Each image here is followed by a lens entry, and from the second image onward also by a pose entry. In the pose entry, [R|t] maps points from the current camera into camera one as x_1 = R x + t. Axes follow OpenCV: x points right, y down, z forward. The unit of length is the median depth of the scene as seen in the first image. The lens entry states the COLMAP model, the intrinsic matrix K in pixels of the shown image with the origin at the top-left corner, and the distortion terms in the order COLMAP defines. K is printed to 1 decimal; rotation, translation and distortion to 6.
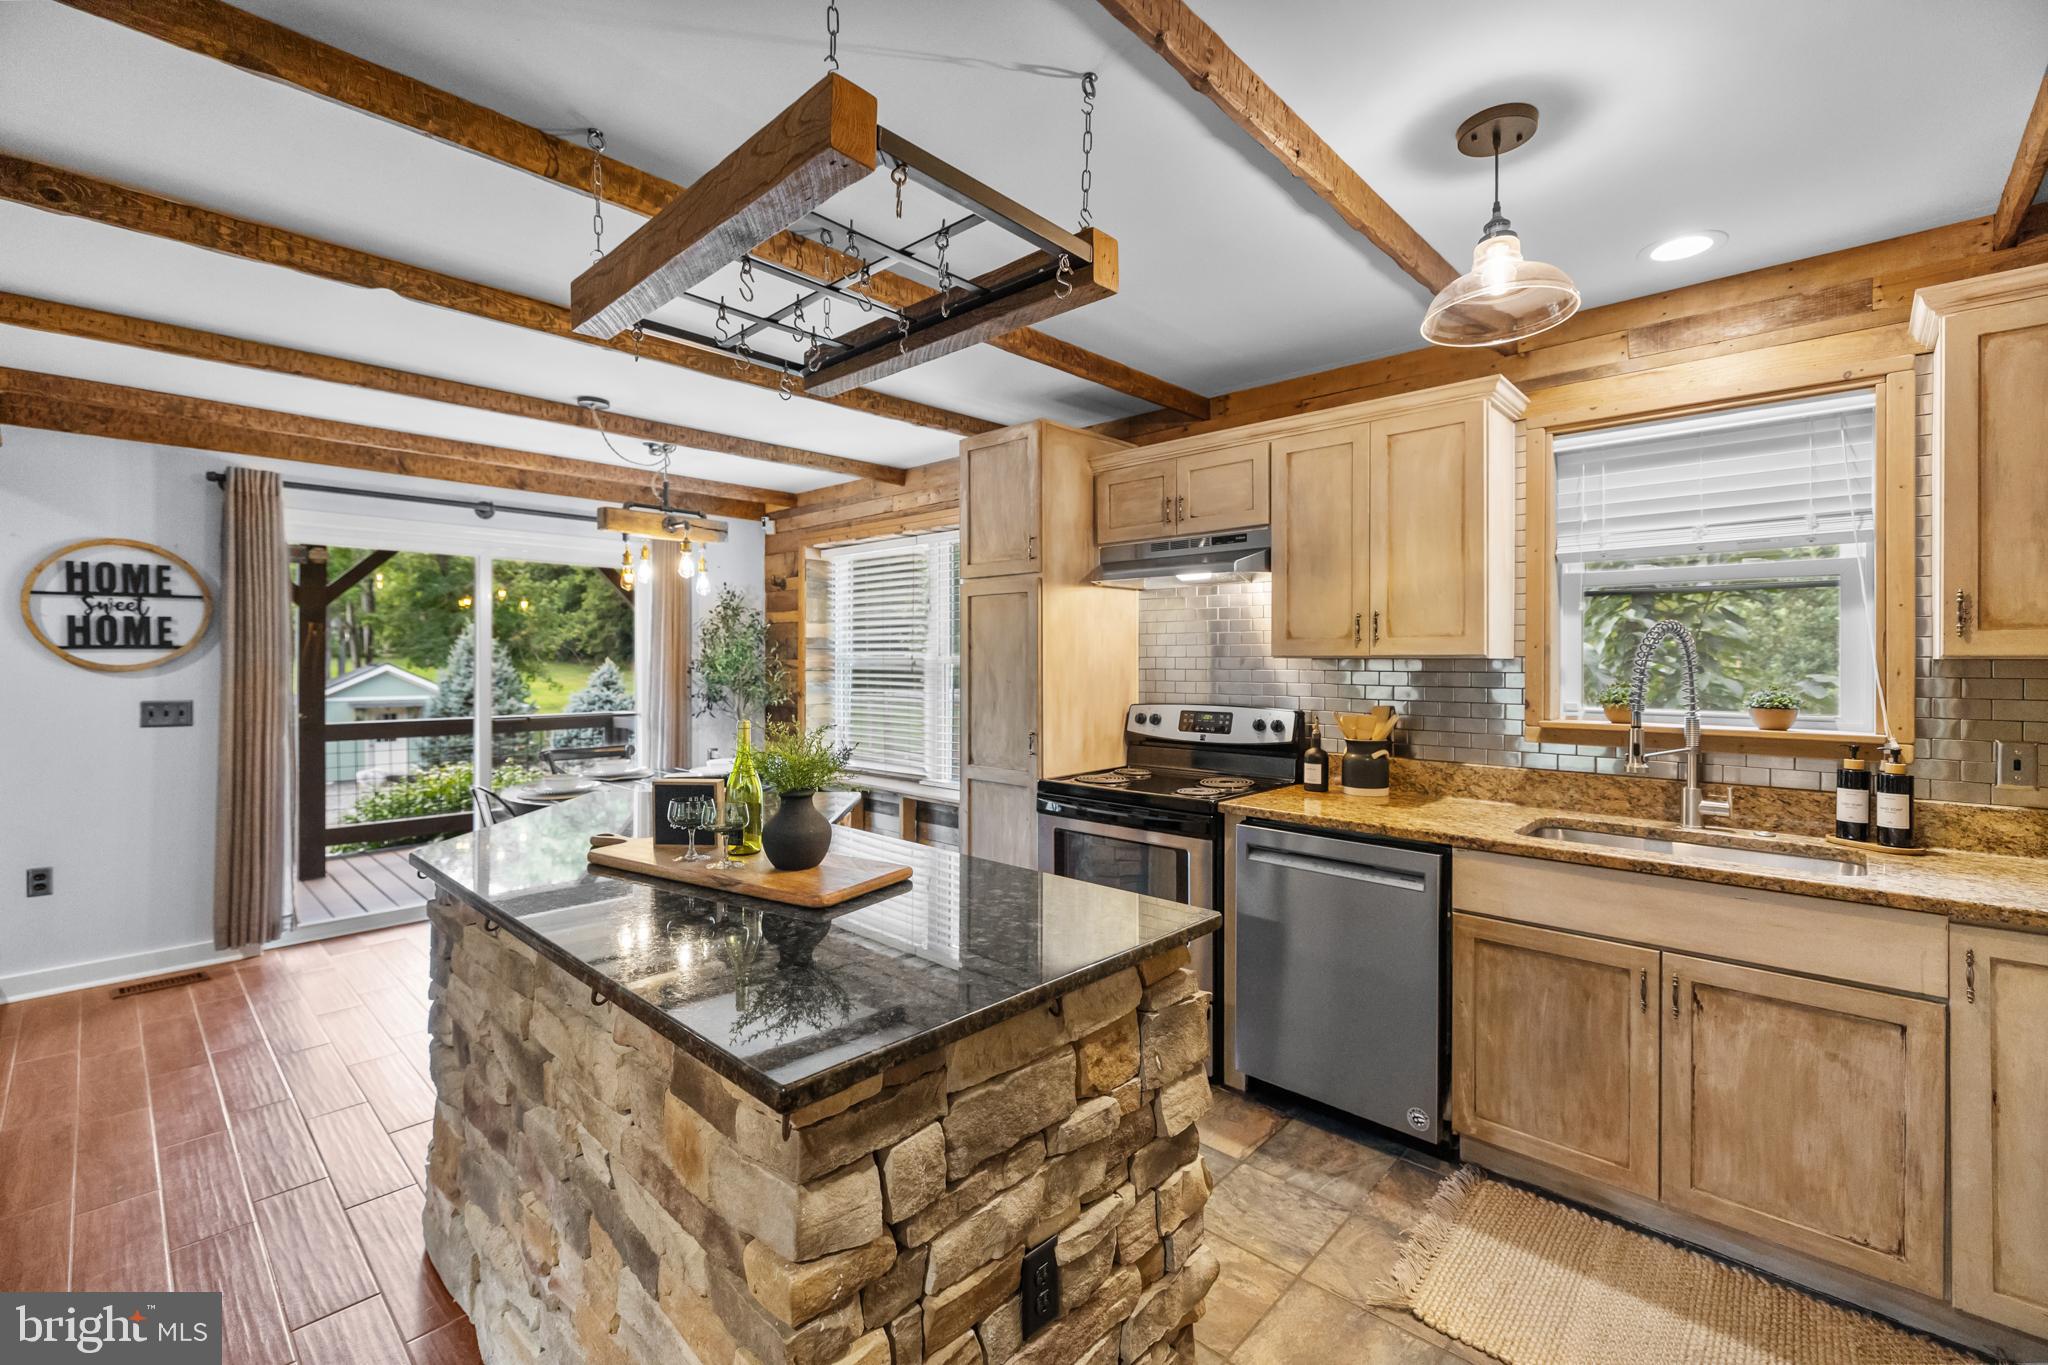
lens RADIAL K [[873.3, 0, 1020.2], [0, 873.3, 660.7], [0, 0, 1]] dist [0.001230, 0.000064]
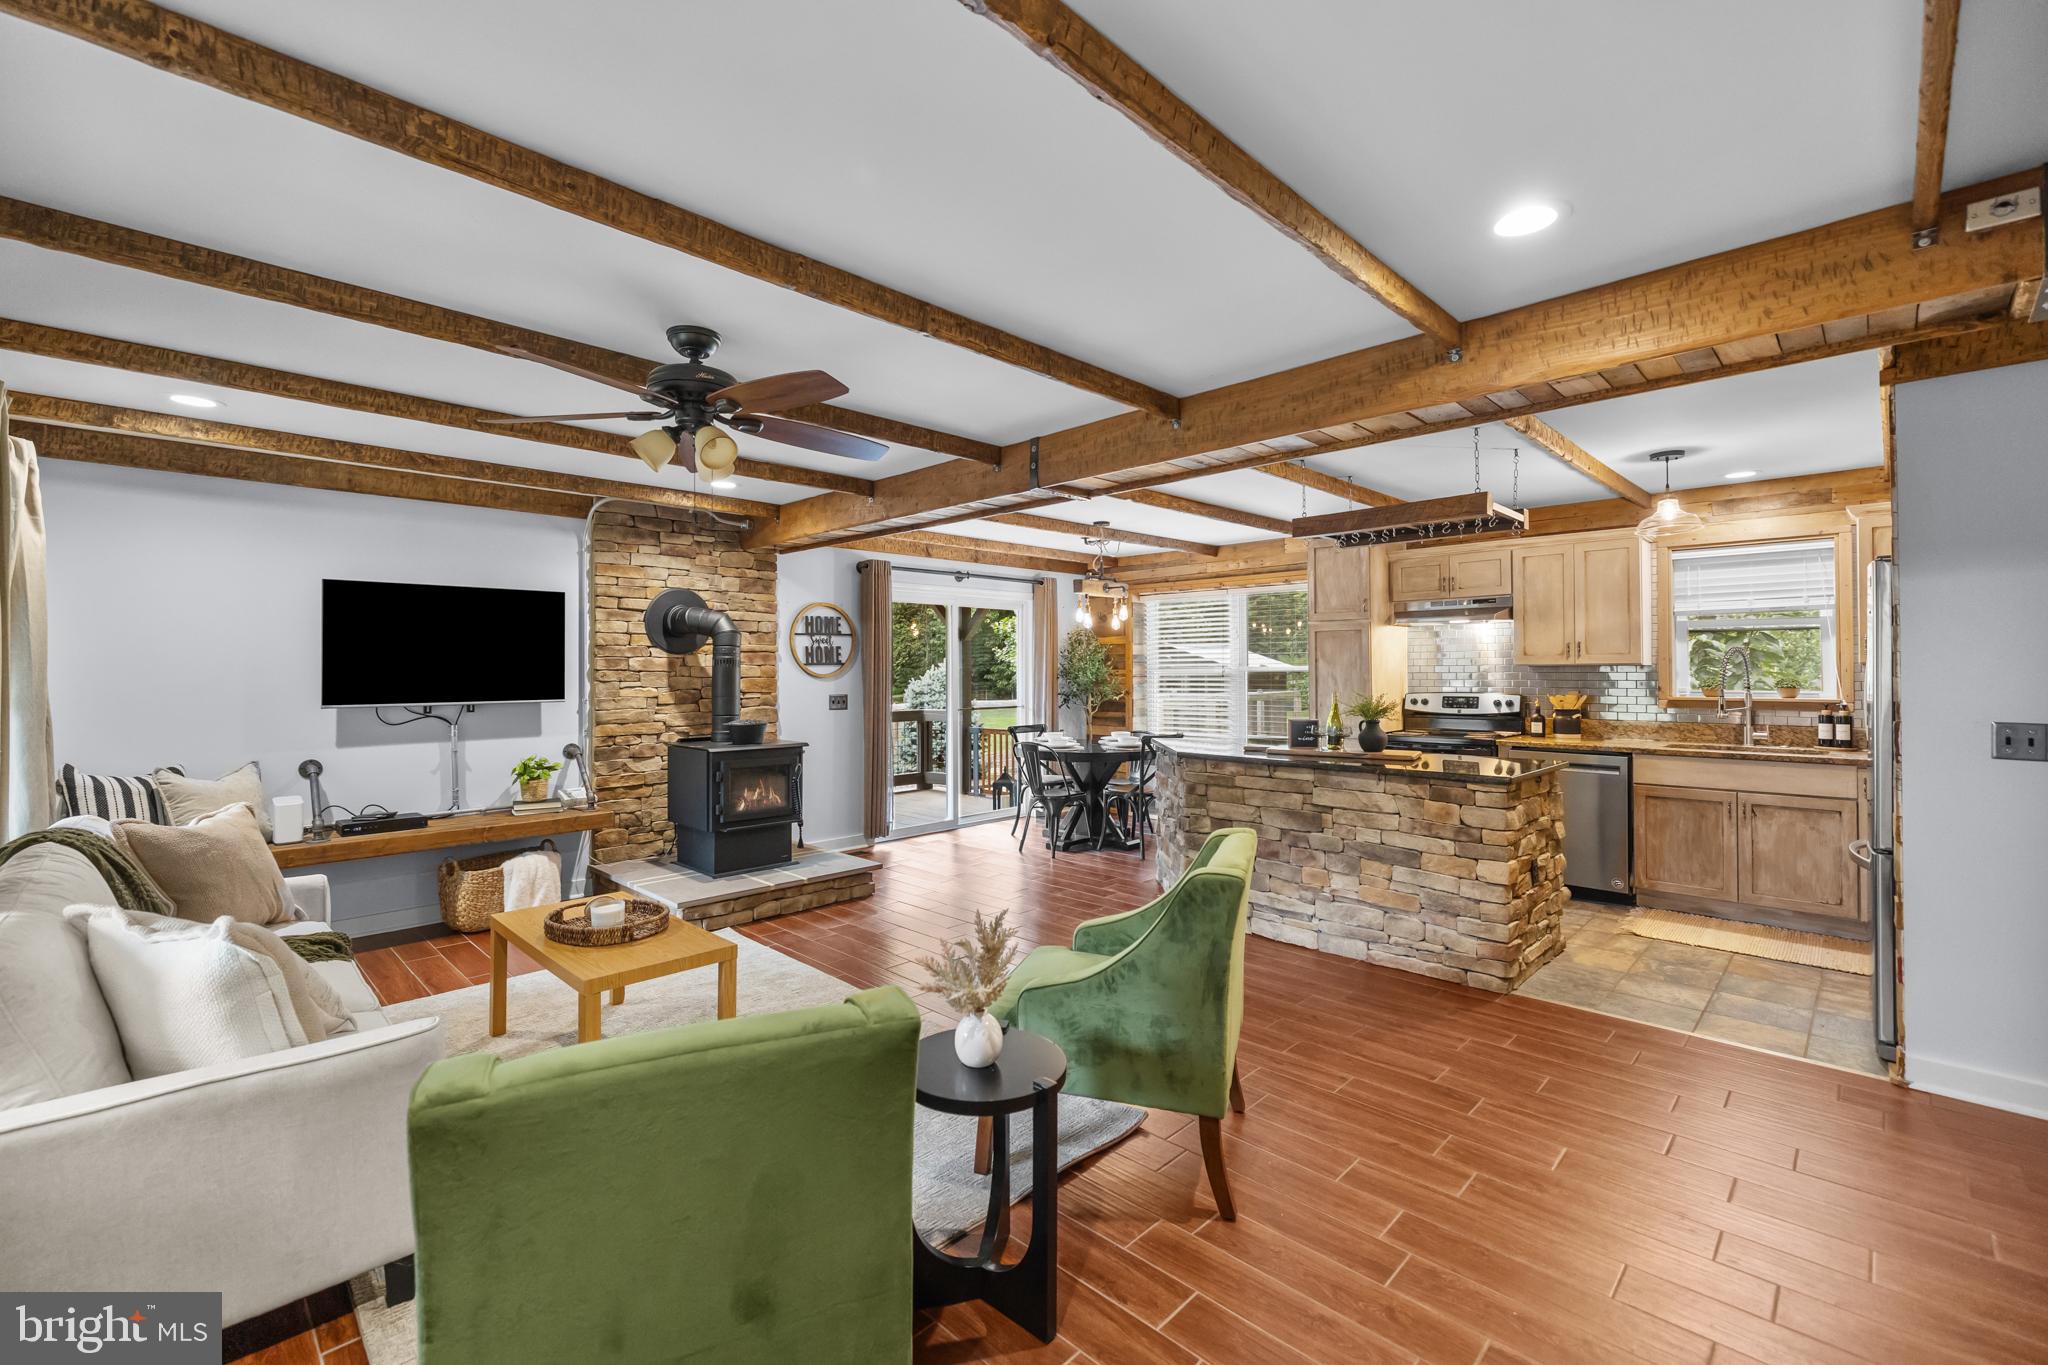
lens RADIAL K [[873.4, 0, 1005.2], [0, 873.4, 662.7], [0, 0, 1]] dist [0.001796, 0.000161]
pose [[0.999266, -0.006579, -0.037746, -0.671335], [0.006172, 0.999922, -0.010884, 0.003689], [0.037815, 0.010643, 0.999228, -0.837861]]
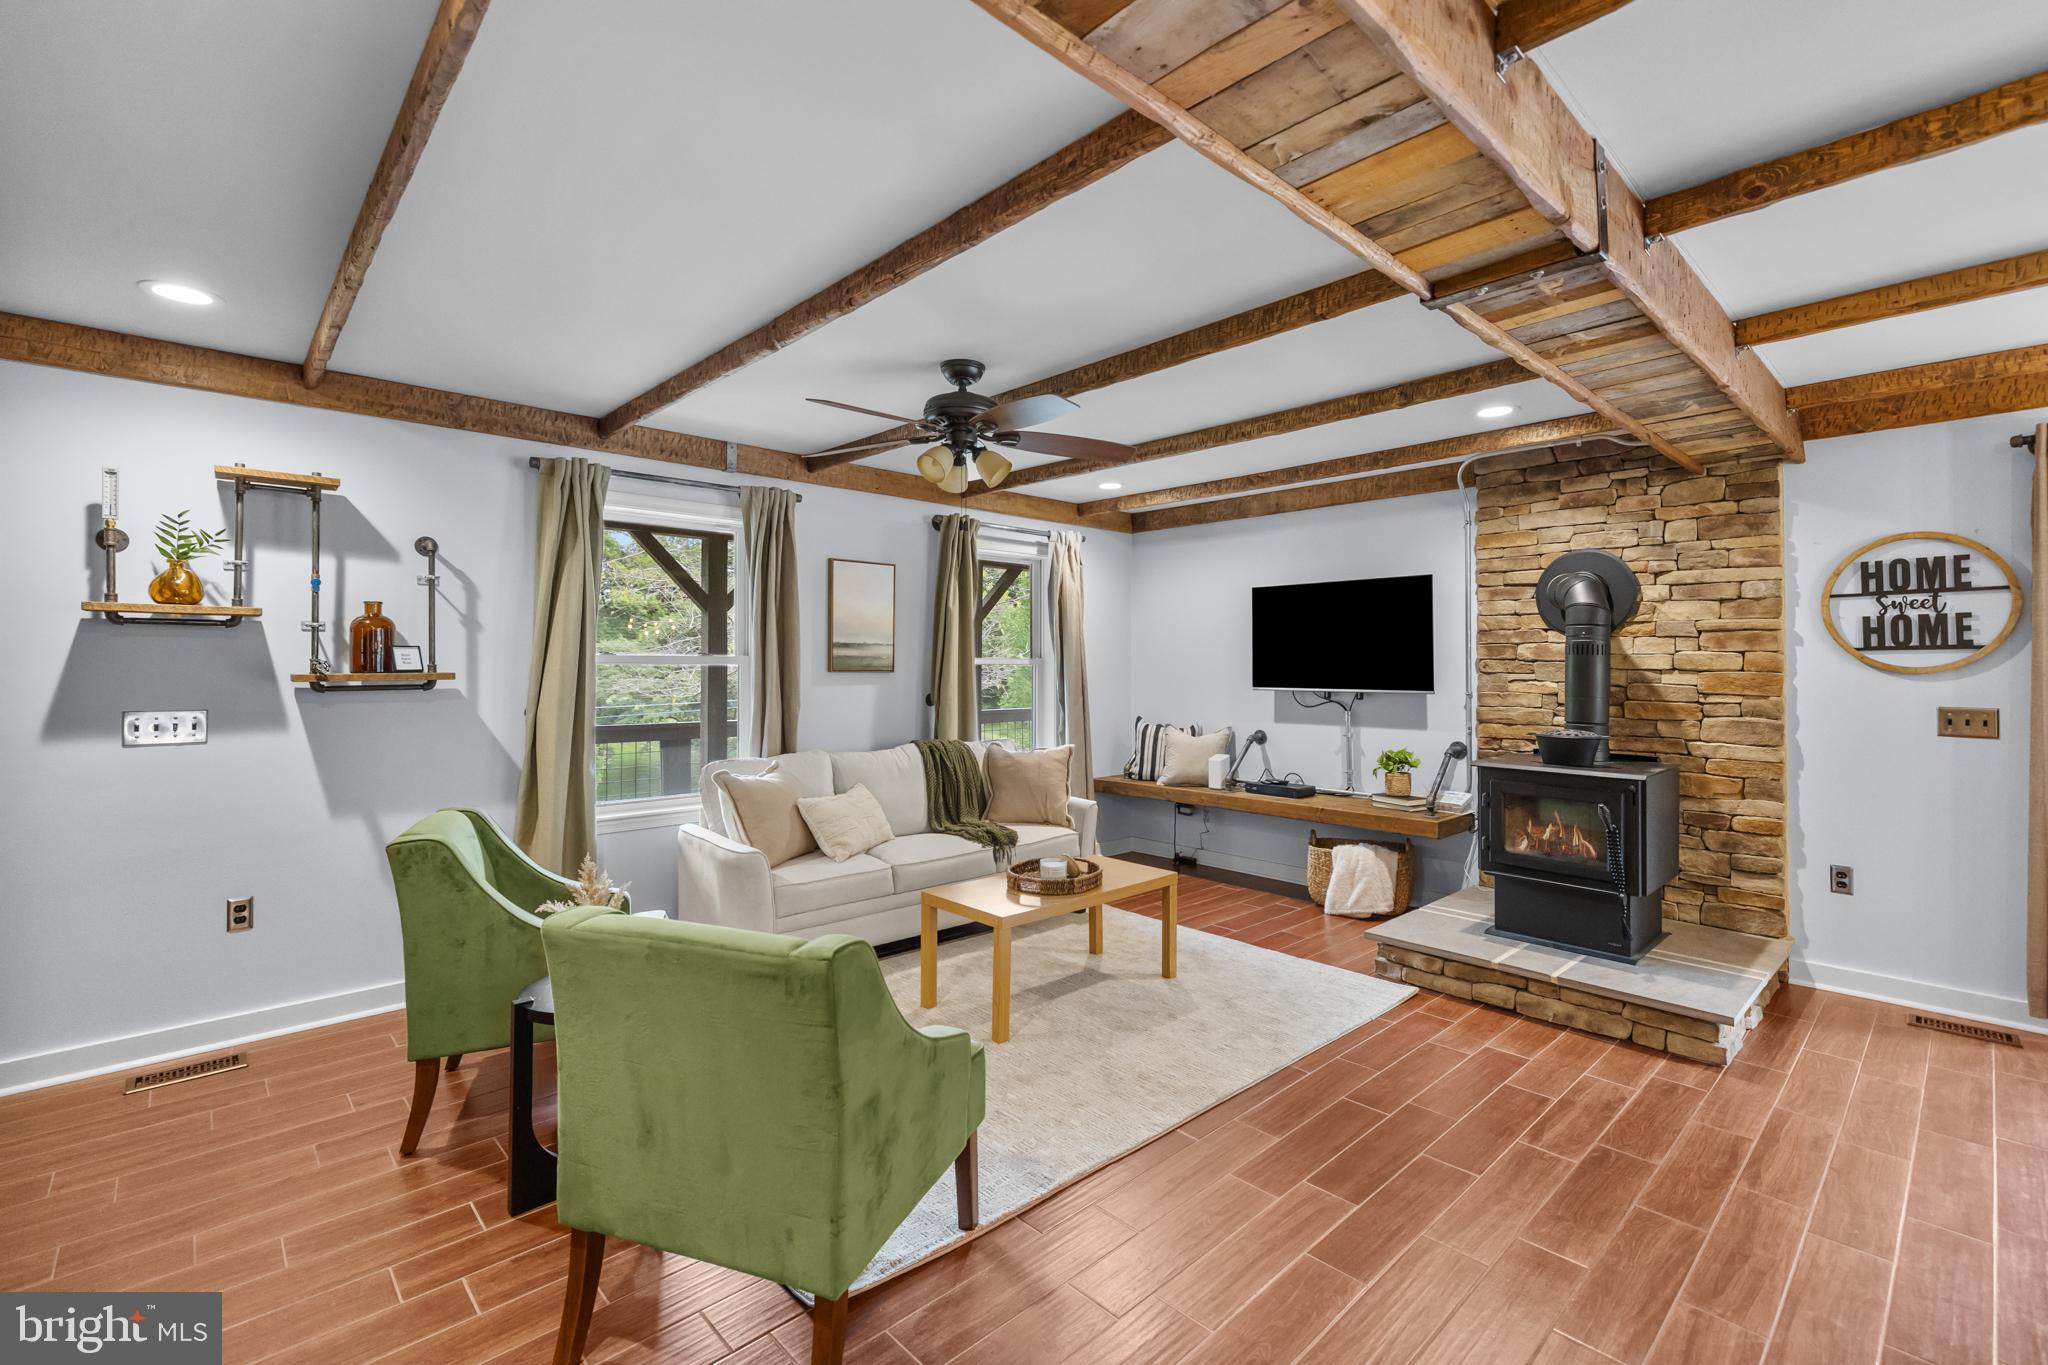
lens RADIAL K [[888.0, 0, 1028.8], [0, 888.0, 652.4], [0, 0, 1]] dist [-0.001097, -0.000535]
pose [[-0.069275, -0.015831, -0.997472, -0.023069], [-0.004237, 0.999870, -0.015575, 0.008892], [0.997589, 0.003148, -0.069333, 0.137597]]
